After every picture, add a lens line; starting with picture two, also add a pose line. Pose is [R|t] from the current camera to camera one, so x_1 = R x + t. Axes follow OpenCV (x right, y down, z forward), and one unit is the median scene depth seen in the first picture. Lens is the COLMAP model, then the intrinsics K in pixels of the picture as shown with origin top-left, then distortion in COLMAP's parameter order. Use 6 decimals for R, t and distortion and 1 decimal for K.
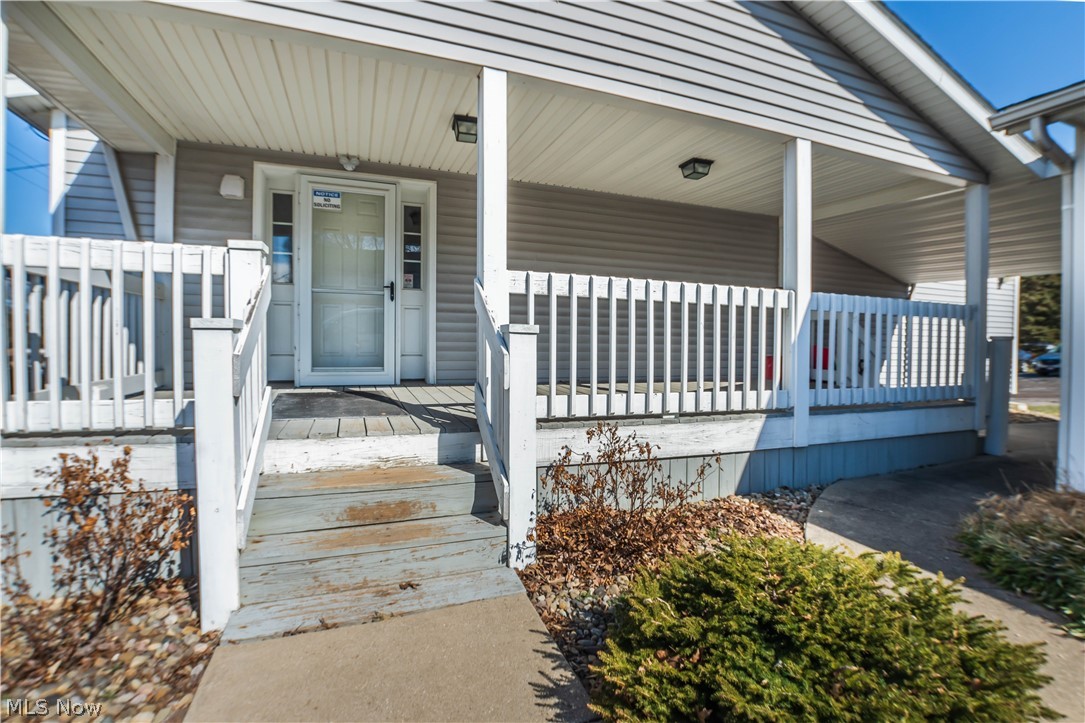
lens RADIAL K [[494.9, 0, 541.4], [0, 494.9, 357.5], [0, 0, 1]] dist [-0.031994, 0.000450]
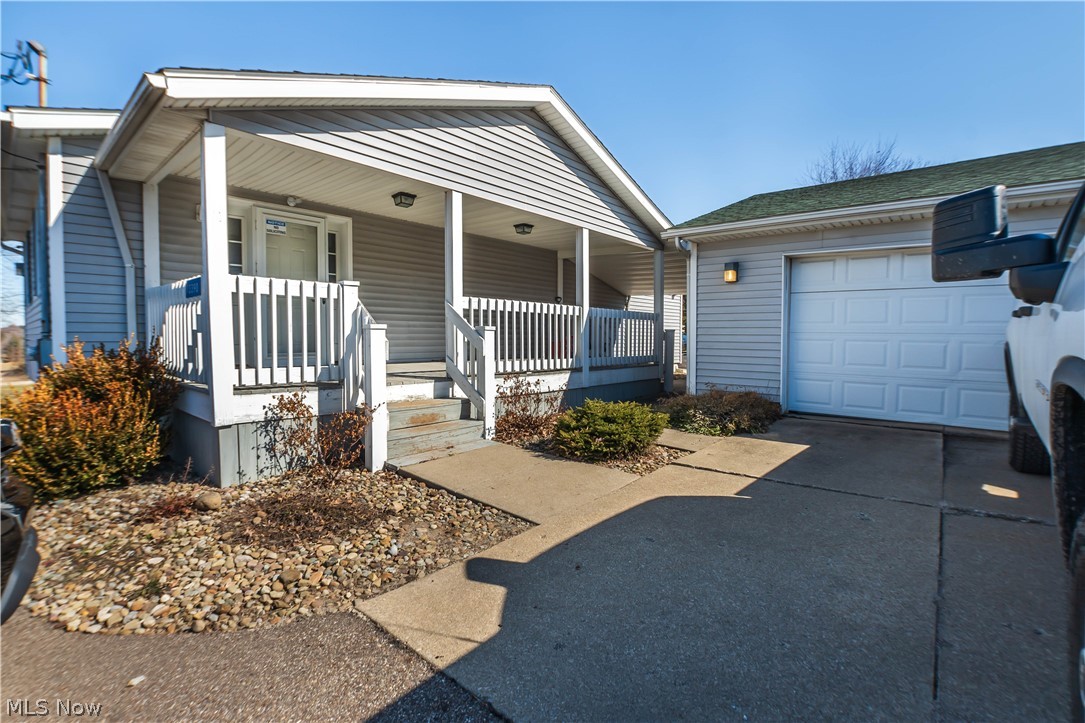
lens RADIAL K [[494.9, 0, 546.5], [0, 494.9, 357.5], [0, 0, 1]] dist [-0.031994, 0.000450]
pose [[0.877752, -0.026643, 0.478374, -0.555512], [0.016742, 0.999548, 0.024951, 0.013517], [-0.478822, -0.013891, 0.877802, -0.660825]]
